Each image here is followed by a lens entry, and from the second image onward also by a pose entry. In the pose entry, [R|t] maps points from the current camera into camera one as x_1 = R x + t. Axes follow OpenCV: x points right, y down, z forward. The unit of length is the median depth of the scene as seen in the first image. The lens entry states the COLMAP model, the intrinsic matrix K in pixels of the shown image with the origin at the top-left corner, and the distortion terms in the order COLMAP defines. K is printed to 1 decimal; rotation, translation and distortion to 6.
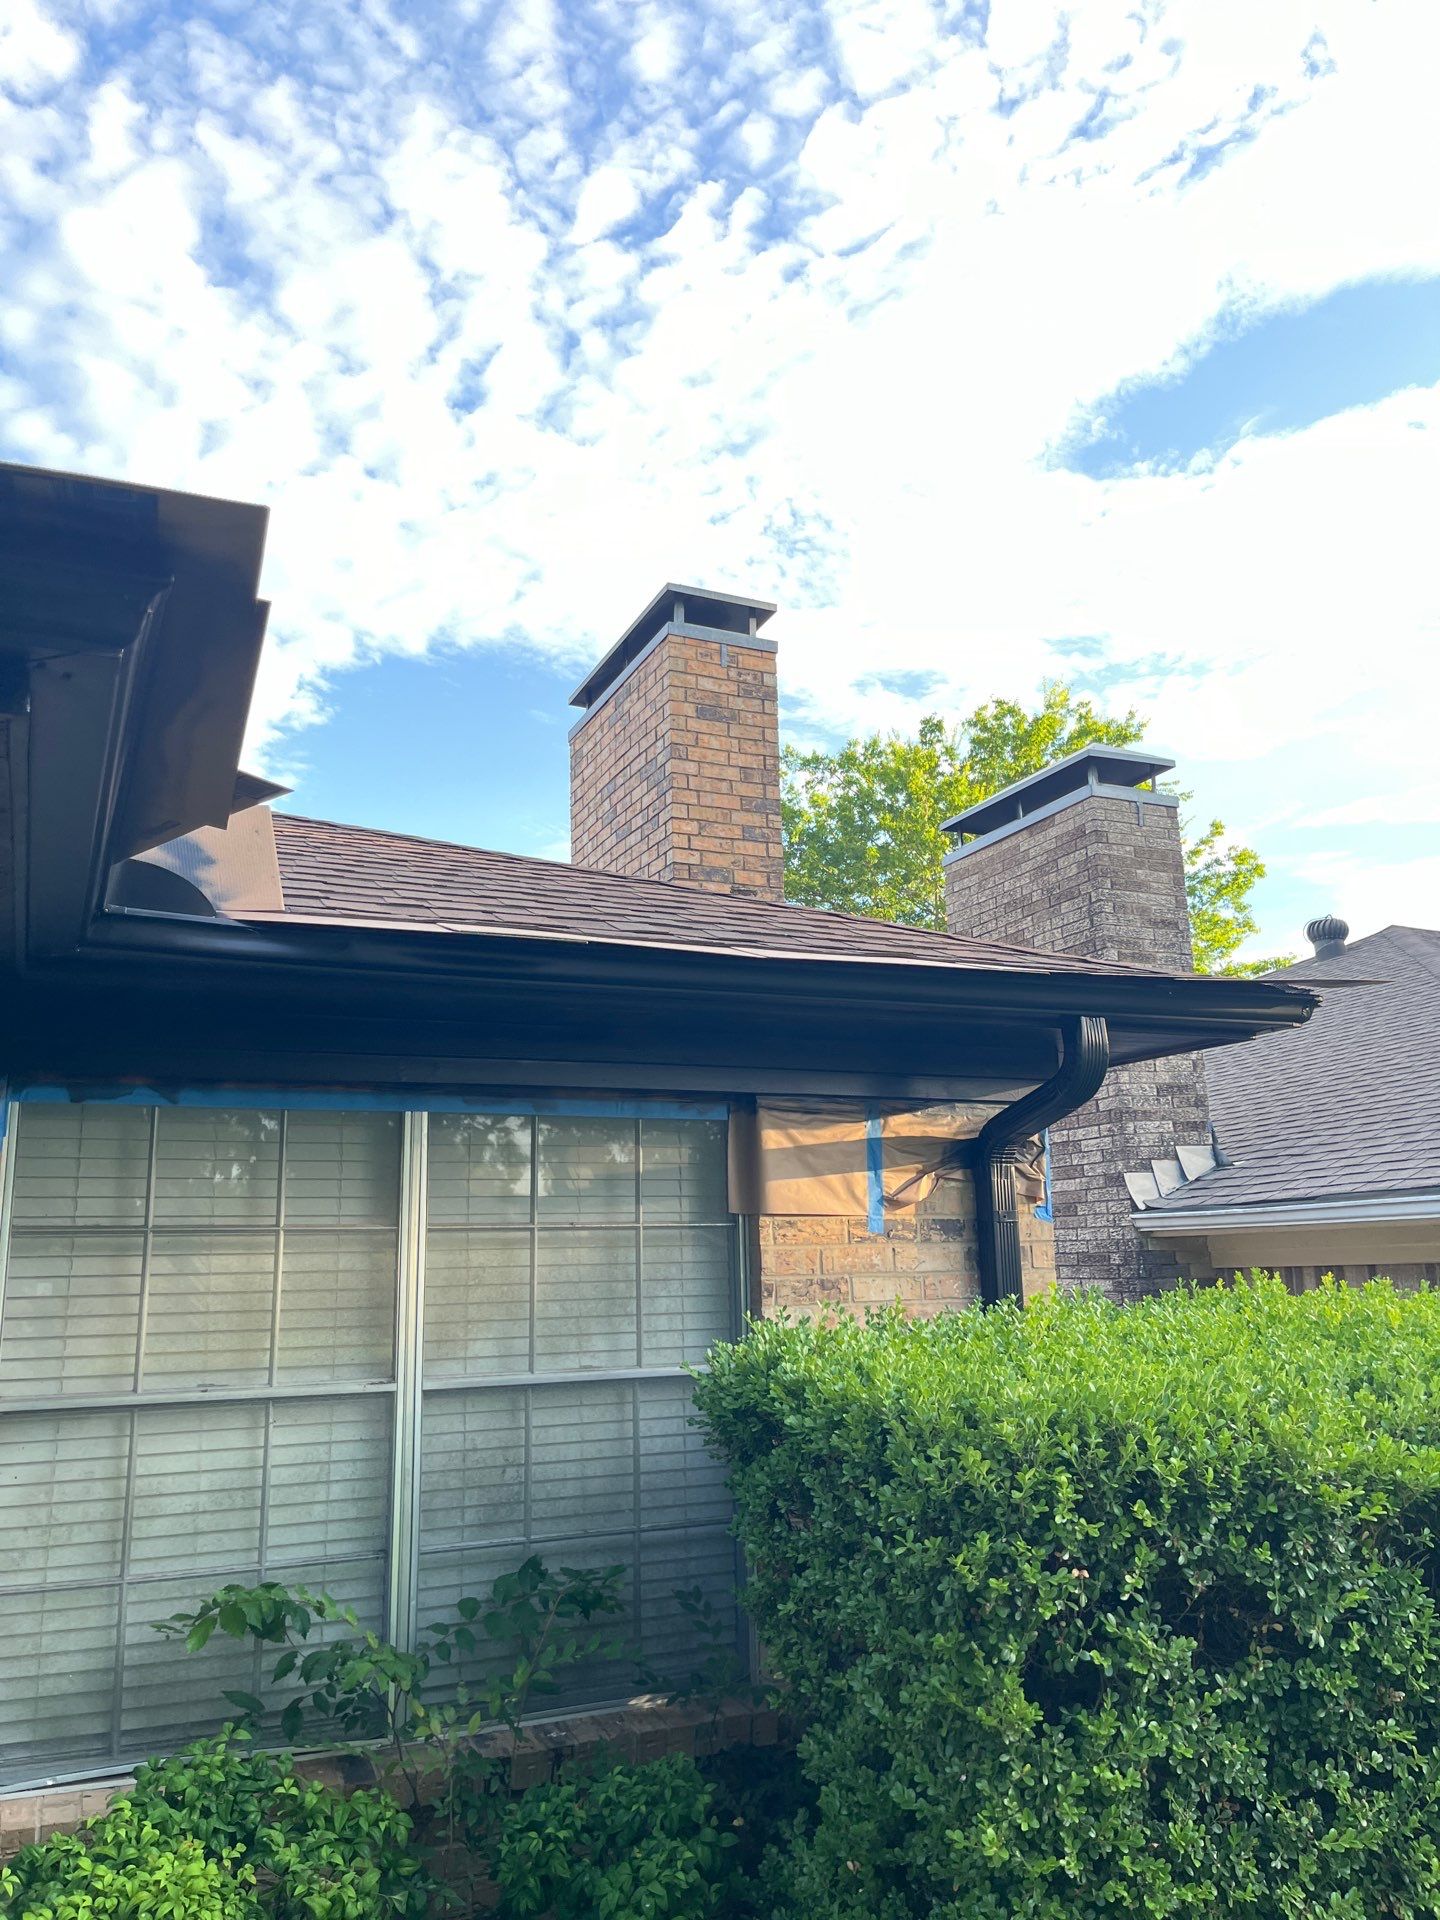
lens RADIAL K [[1468.5, 0, 715.6], [0, 1468.5, 953.3], [0, 0, 1]] dist [0.051222, -0.077930]
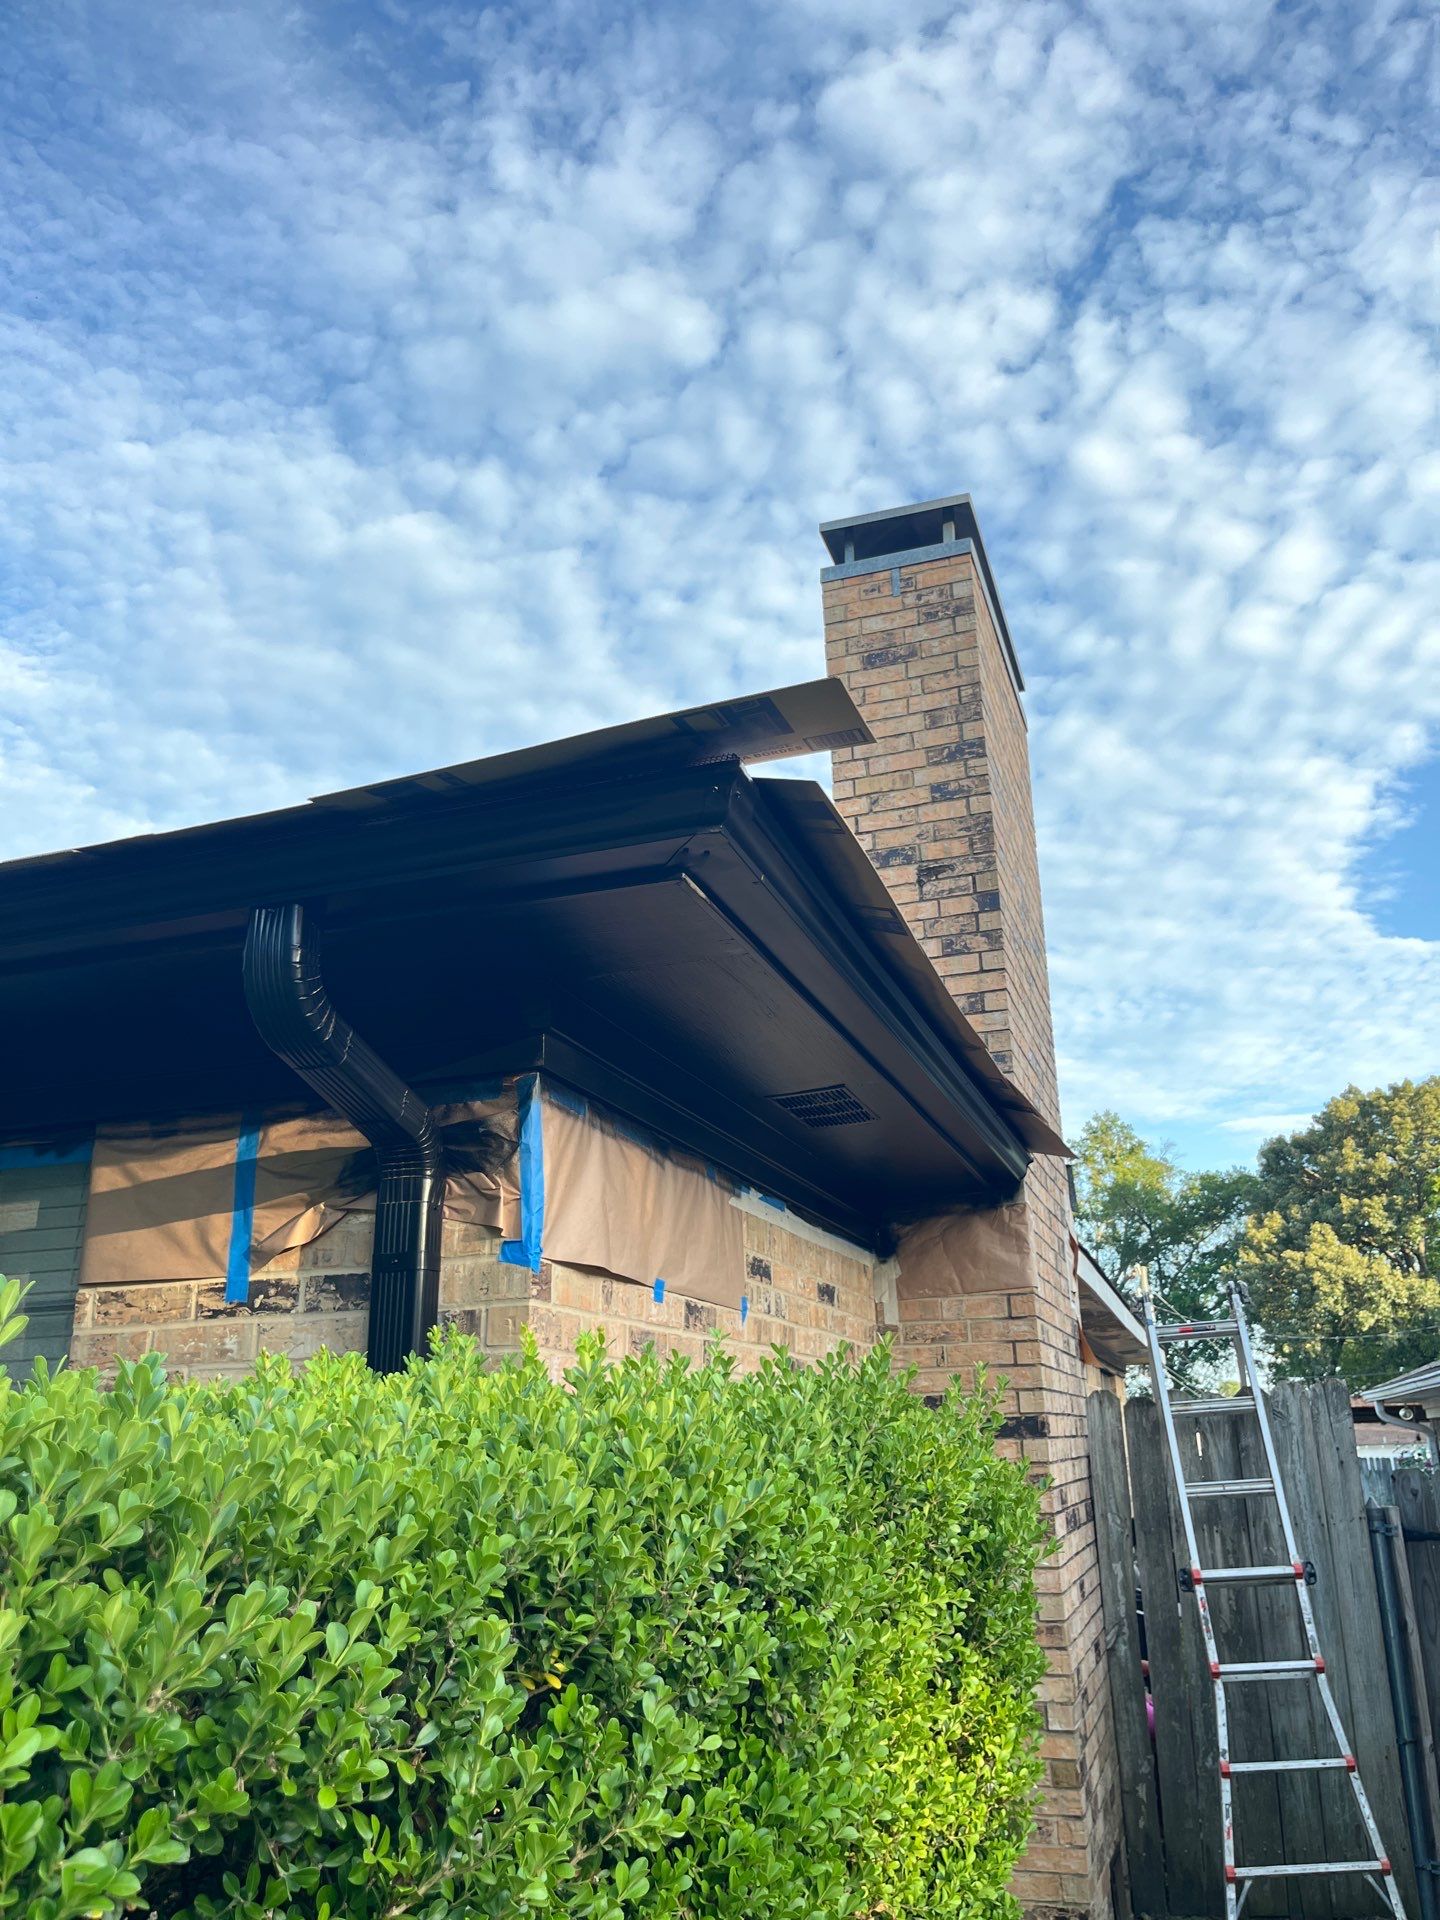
lens RADIAL K [[1468.5, 0, 727.6], [0, 1468.5, 973.3], [0, 0, 1]] dist [0.051222, -0.077930]
pose [[0.729816, -0.207036, -0.651541, 0.423133], [0.154345, 0.978333, -0.137991, 0.098220], [0.665993, 0.000146, 0.745958, 0.373157]]
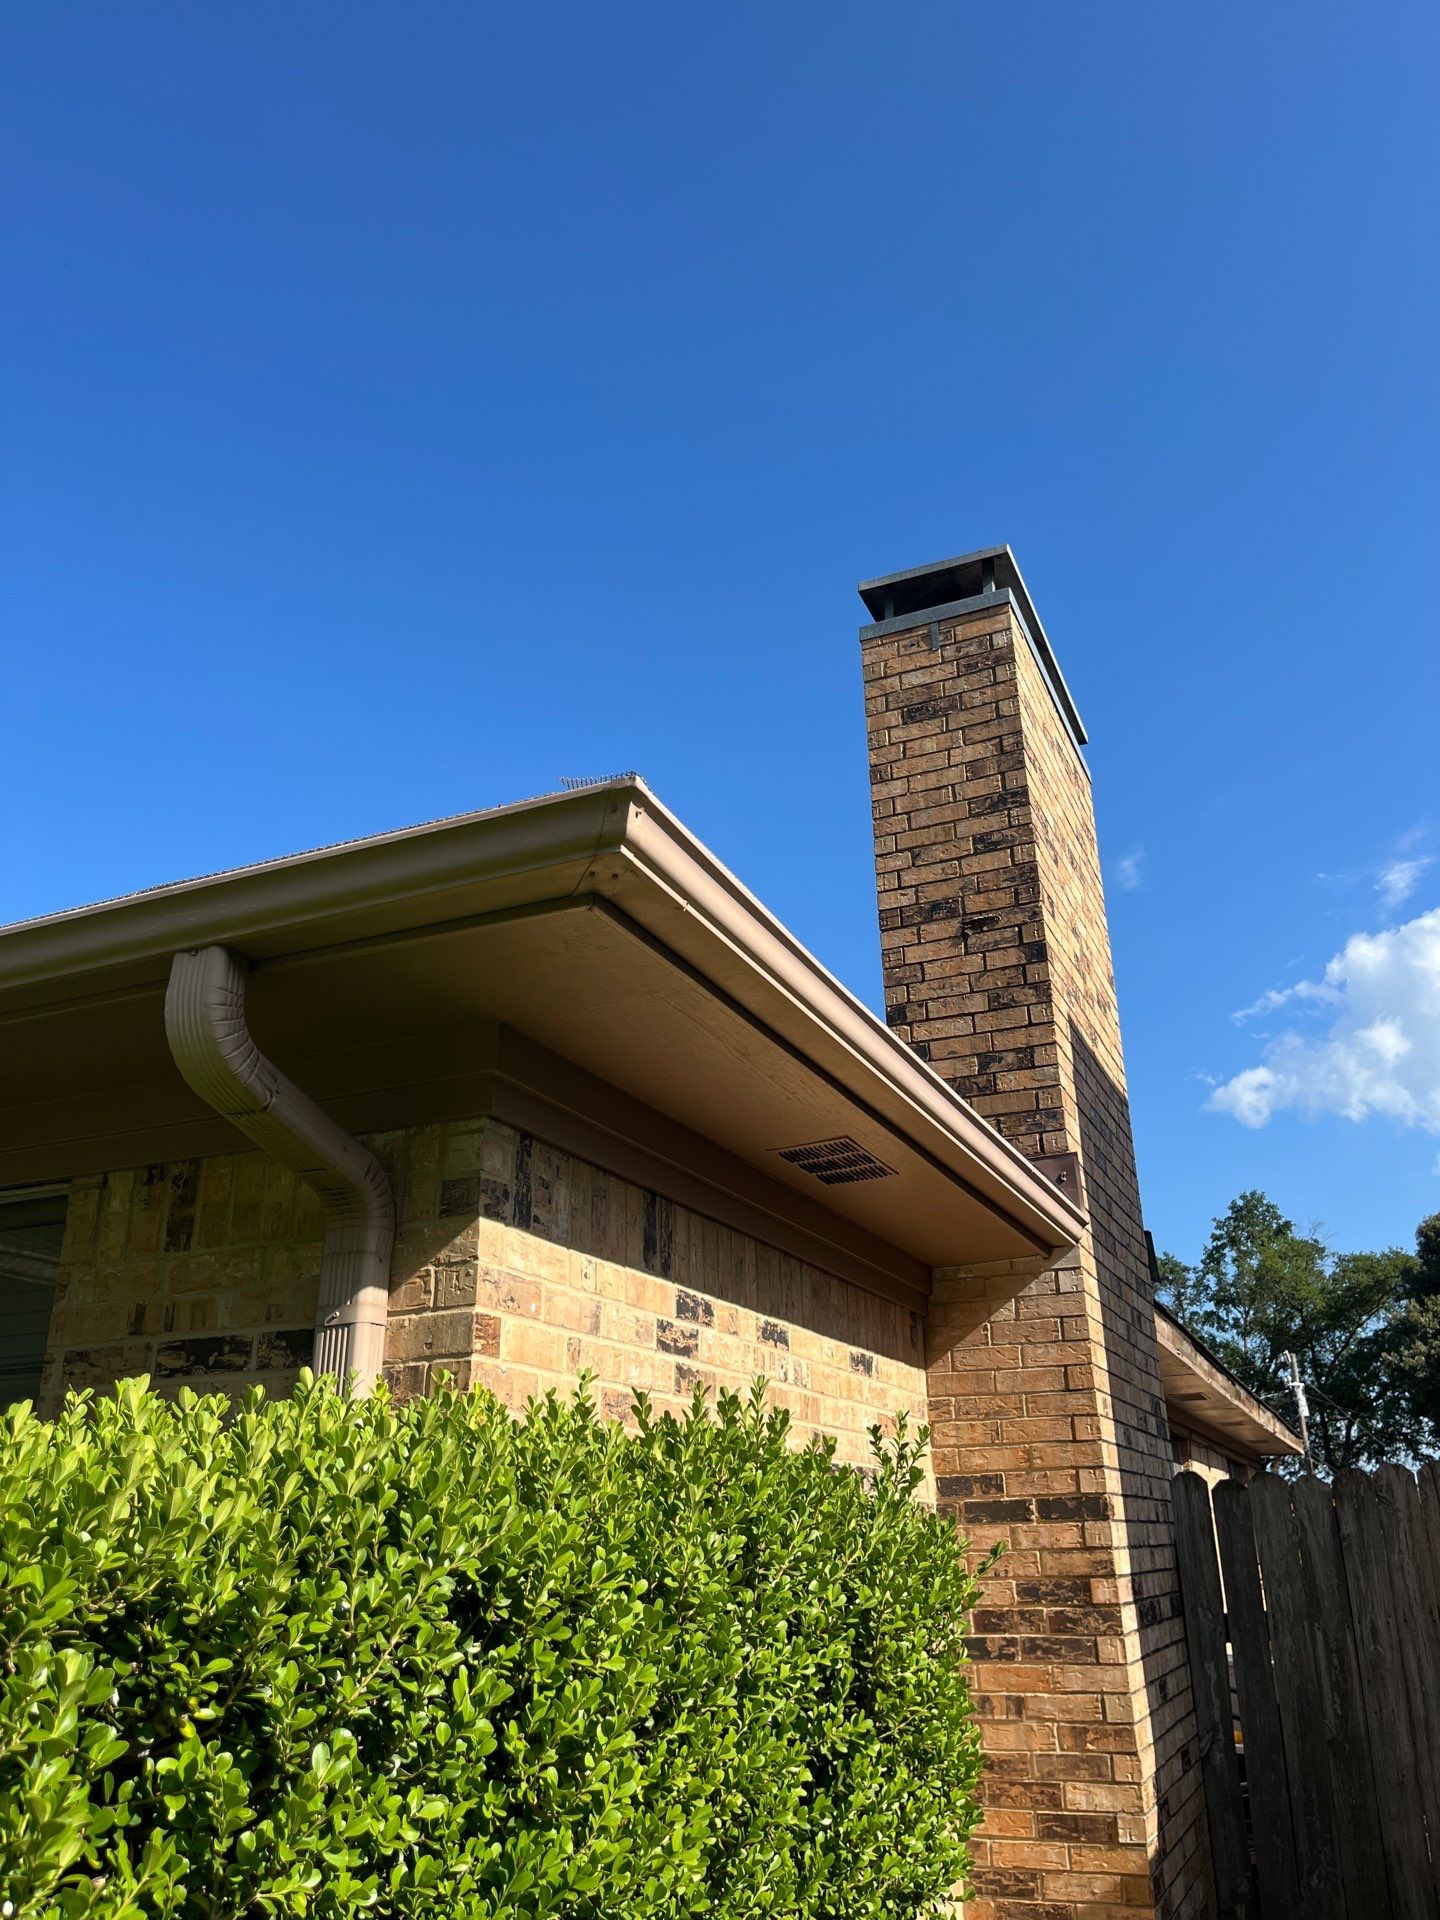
lens RADIAL K [[1468.5, 0, 715.0], [0, 1468.5, 956.4], [0, 0, 1]] dist [0.051222, -0.077930]
pose [[0.659985, -0.271632, -0.700454, 0.441986], [0.162634, 0.961897, -0.219780, 0.114575], [0.733464, 0.031134, 0.679014, 0.413050]]
